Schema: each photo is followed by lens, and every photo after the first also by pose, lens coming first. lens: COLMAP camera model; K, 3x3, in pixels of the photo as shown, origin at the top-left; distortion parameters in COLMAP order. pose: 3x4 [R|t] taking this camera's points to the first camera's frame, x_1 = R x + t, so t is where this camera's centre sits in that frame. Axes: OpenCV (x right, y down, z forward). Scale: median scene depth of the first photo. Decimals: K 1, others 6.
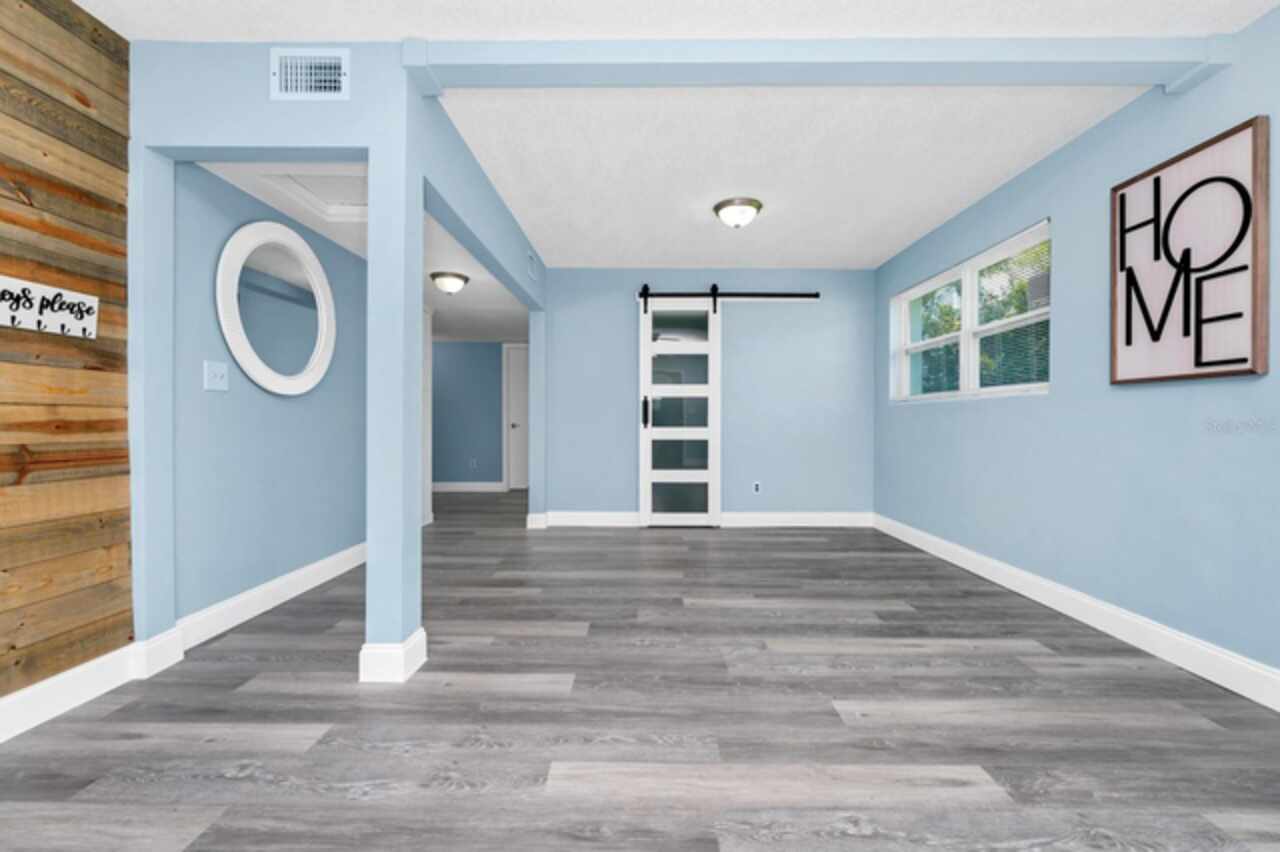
lens RADIAL K [[542.3, 0, 640.0], [0, 542.3, 426.0], [0, 0, 1]] dist [0.000296, 0.000262]
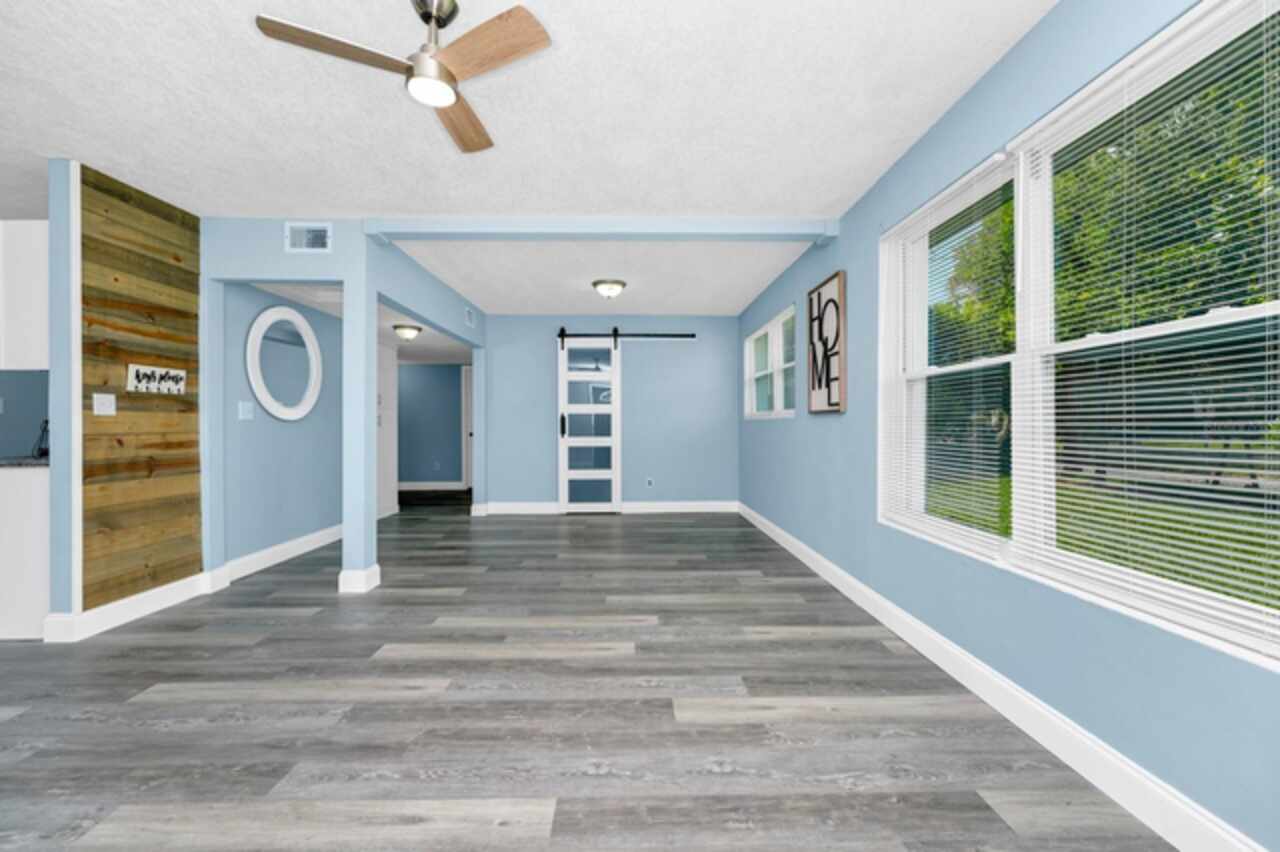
lens RADIAL K [[526.9, 0, 634.8], [0, 526.9, 428.3], [0, 0, 1]] dist [0.000287, 0.000068]
pose [[0.999481, -0.005061, 0.031817, 0.332180], [0.005133, 0.999984, -0.002181, -0.035173], [-0.031806, 0.002343, 0.999491, -0.629677]]
